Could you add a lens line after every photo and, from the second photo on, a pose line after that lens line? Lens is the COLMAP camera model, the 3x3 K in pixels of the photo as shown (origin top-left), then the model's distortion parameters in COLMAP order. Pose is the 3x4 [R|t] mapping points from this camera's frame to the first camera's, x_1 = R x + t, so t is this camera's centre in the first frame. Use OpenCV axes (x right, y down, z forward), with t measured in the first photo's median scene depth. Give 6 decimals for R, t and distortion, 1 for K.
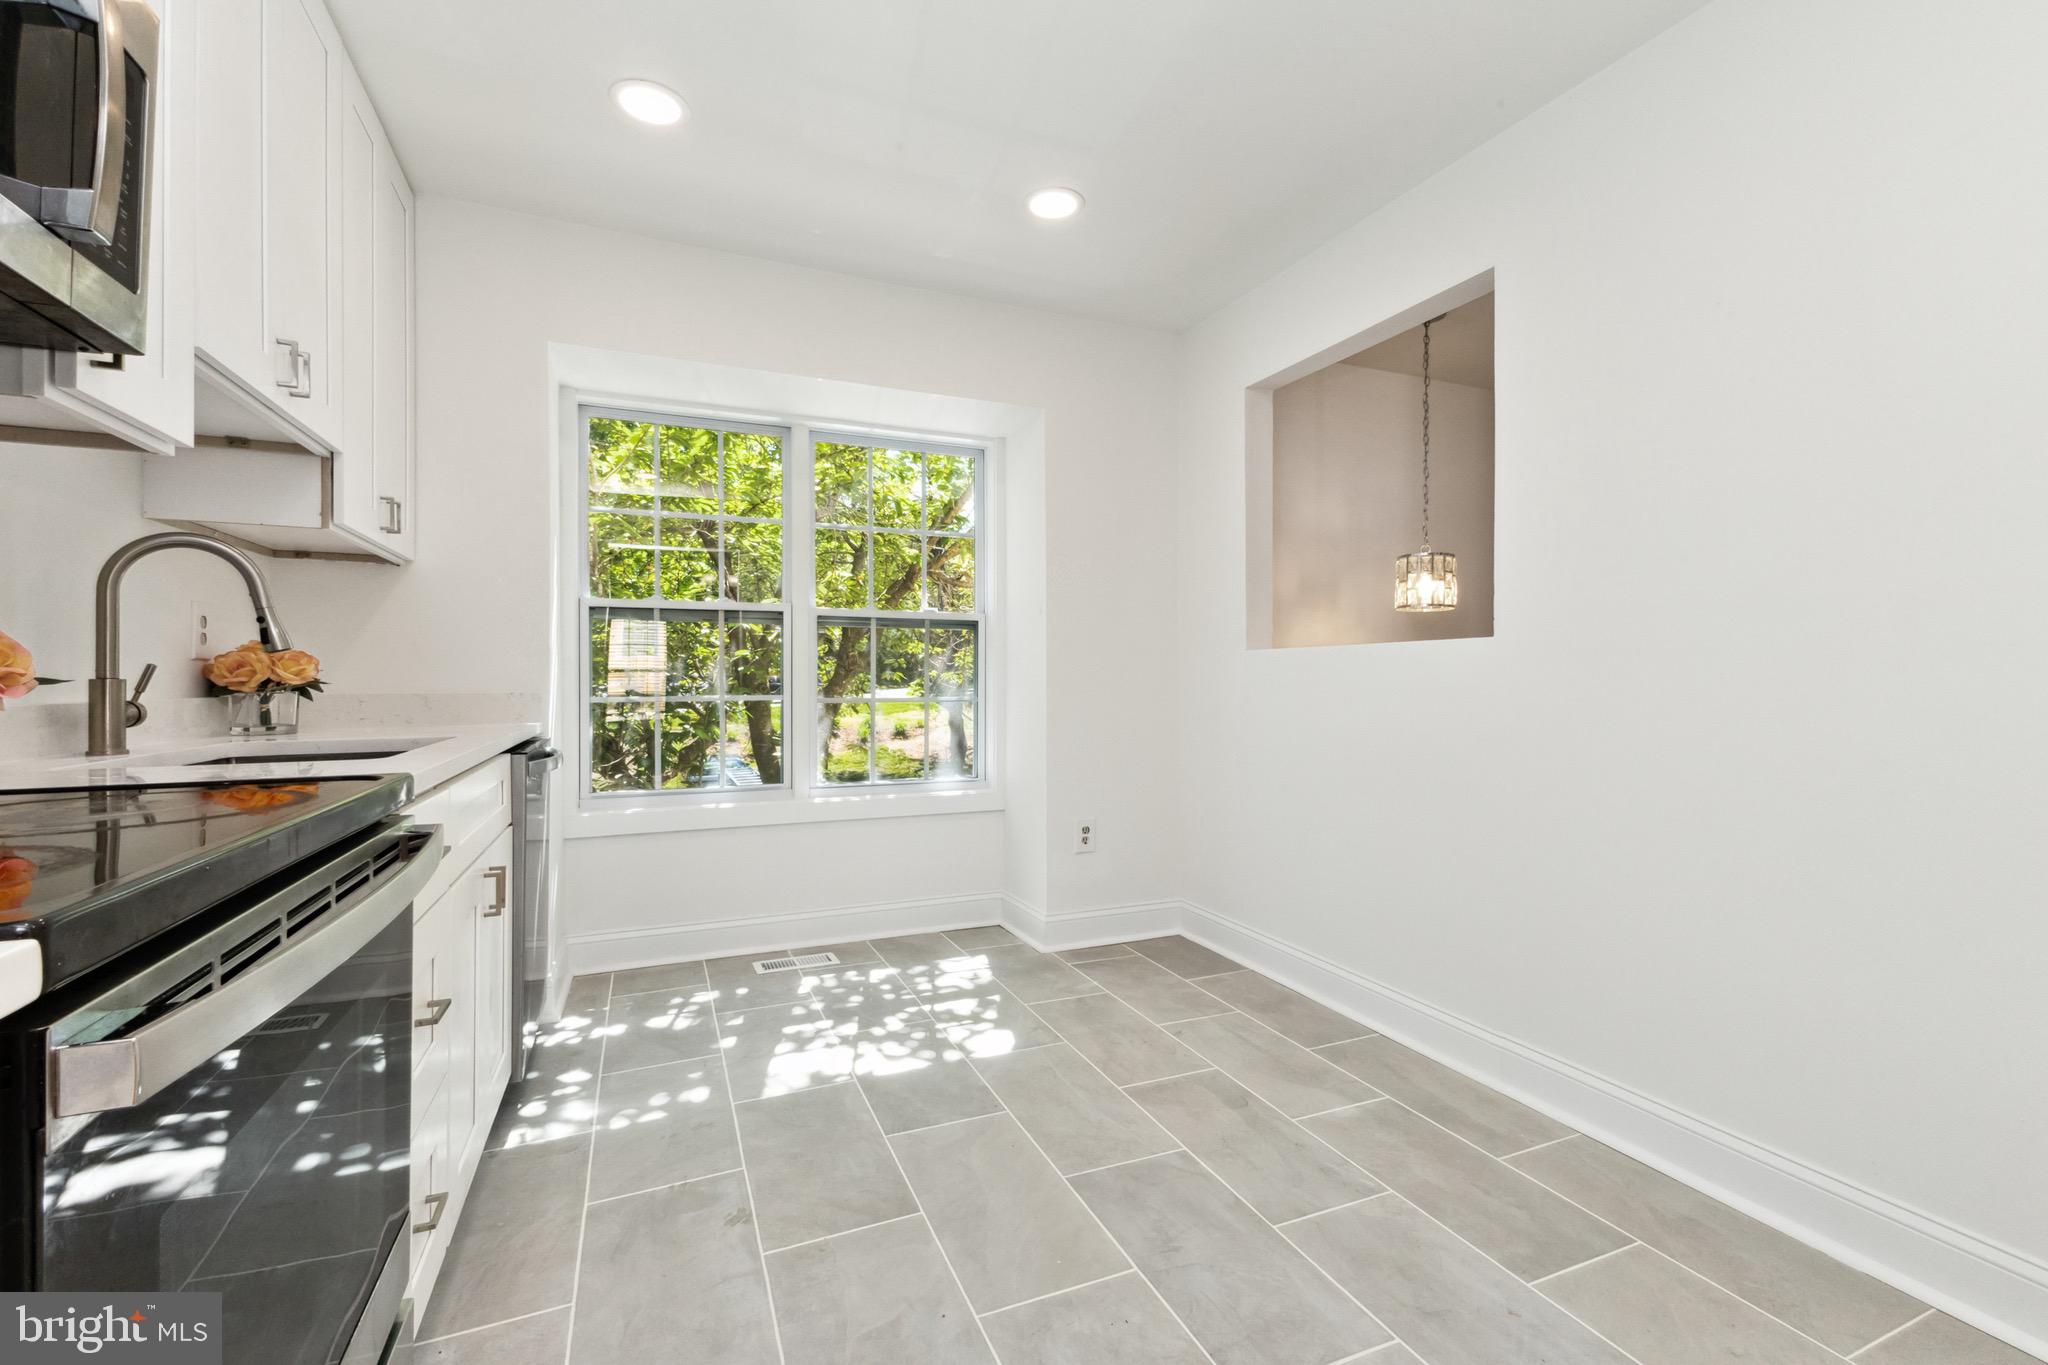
lens RADIAL K [[895.1, 0, 1018.9], [0, 895.1, 672.4], [0, 0, 1]] dist [0.002203, 0.000317]
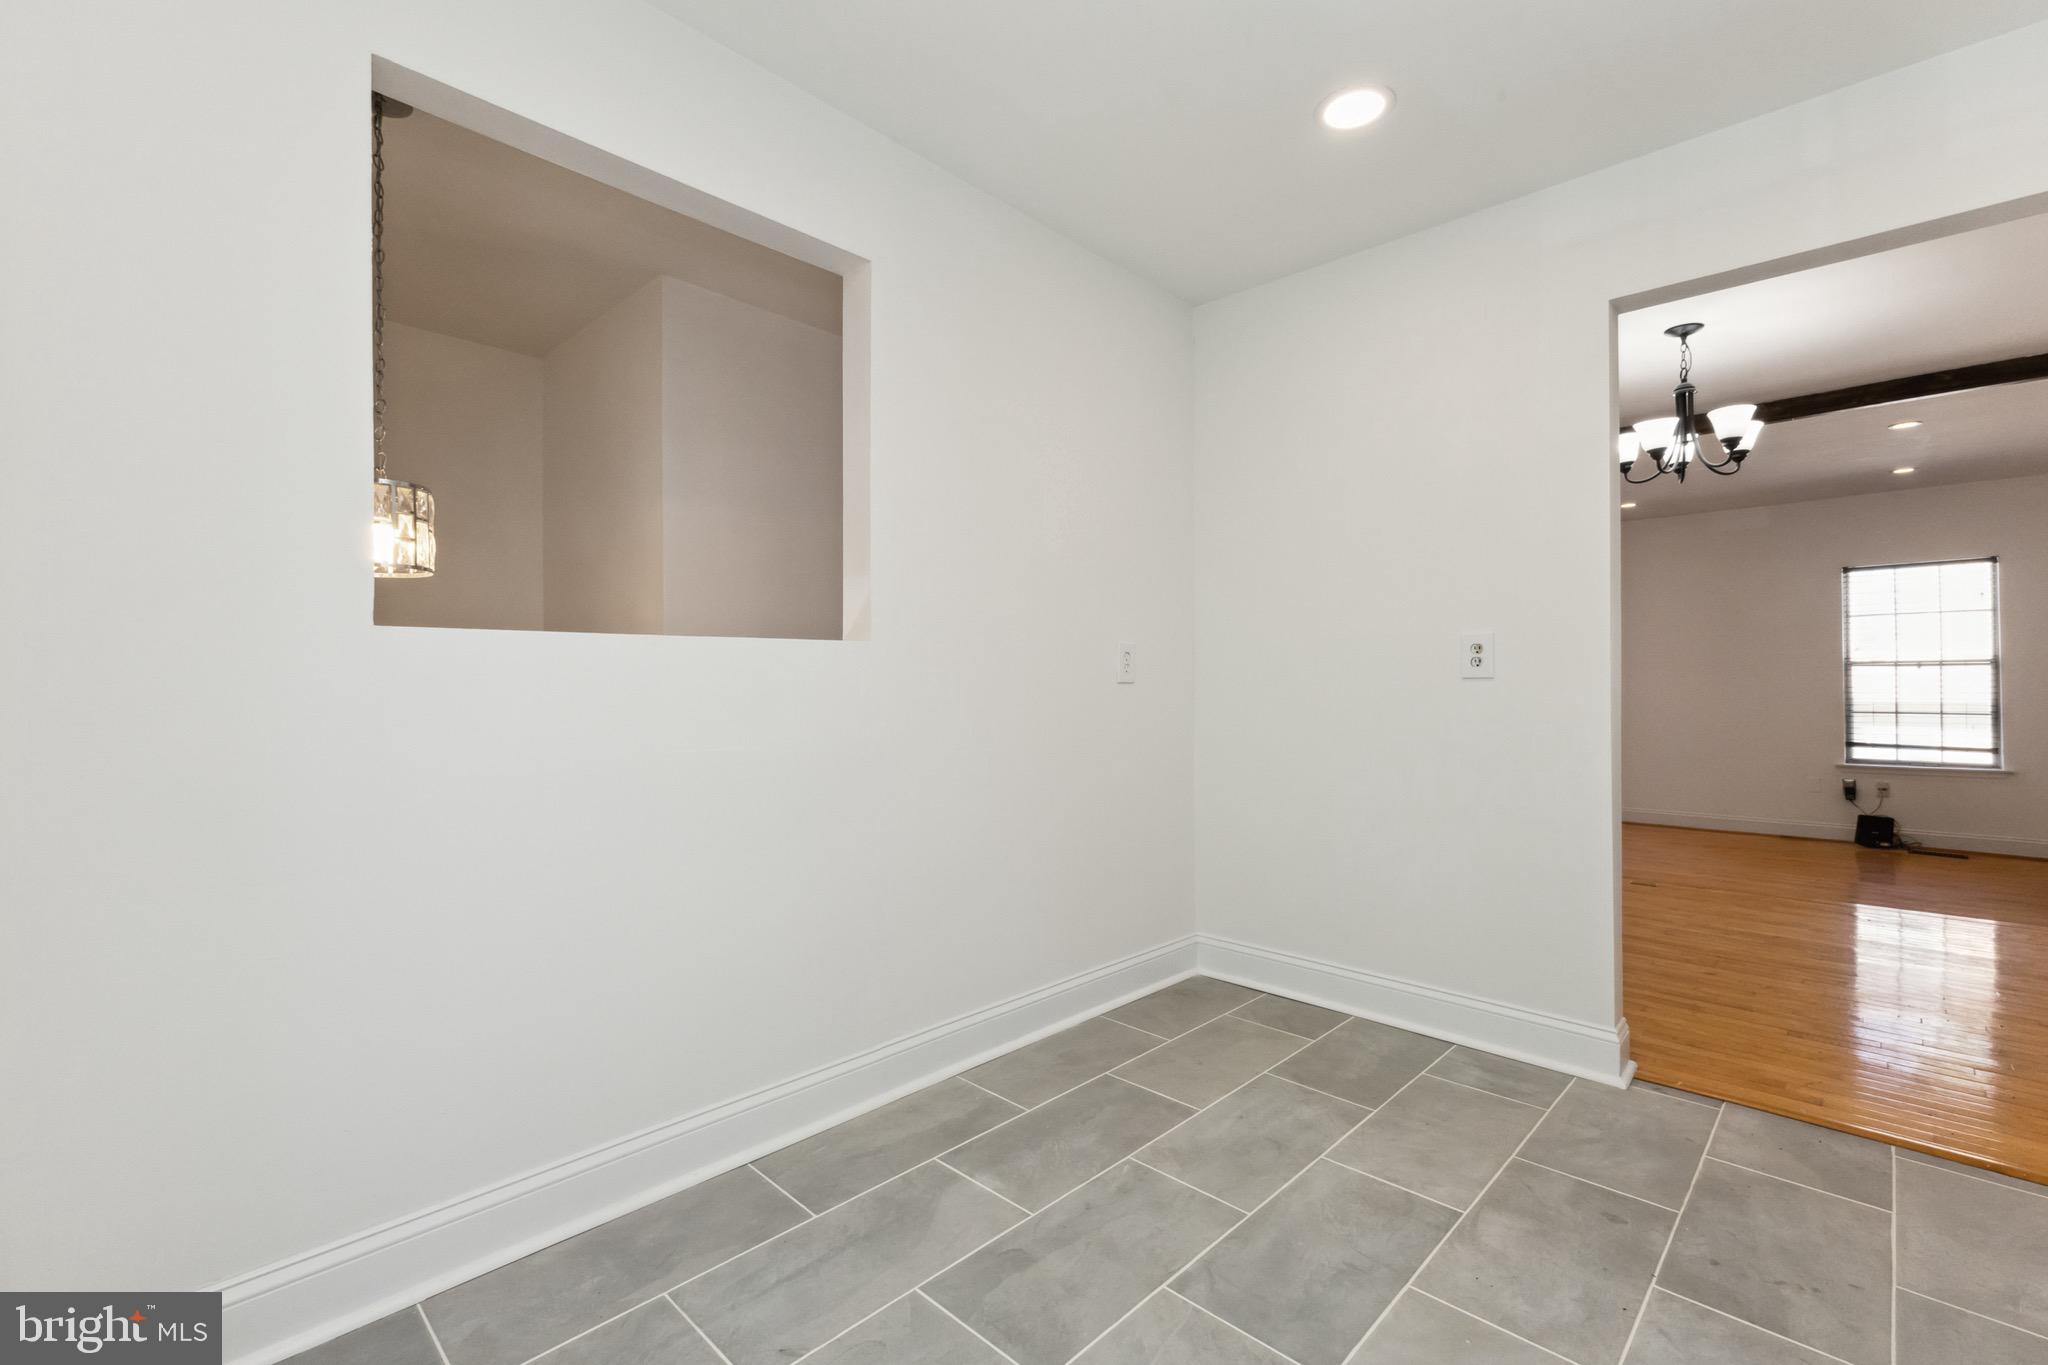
lens RADIAL K [[895.1, 0, 1018.9], [0, 895.1, 672.4], [0, 0, 1]] dist [0.002203, 0.000317]
pose [[-0.387416, 0.005950, 0.921886, -0.479652], [0.001417, 0.999982, -0.005859, -0.000311], [-0.921904, -0.000964, -0.387417, 1.388838]]
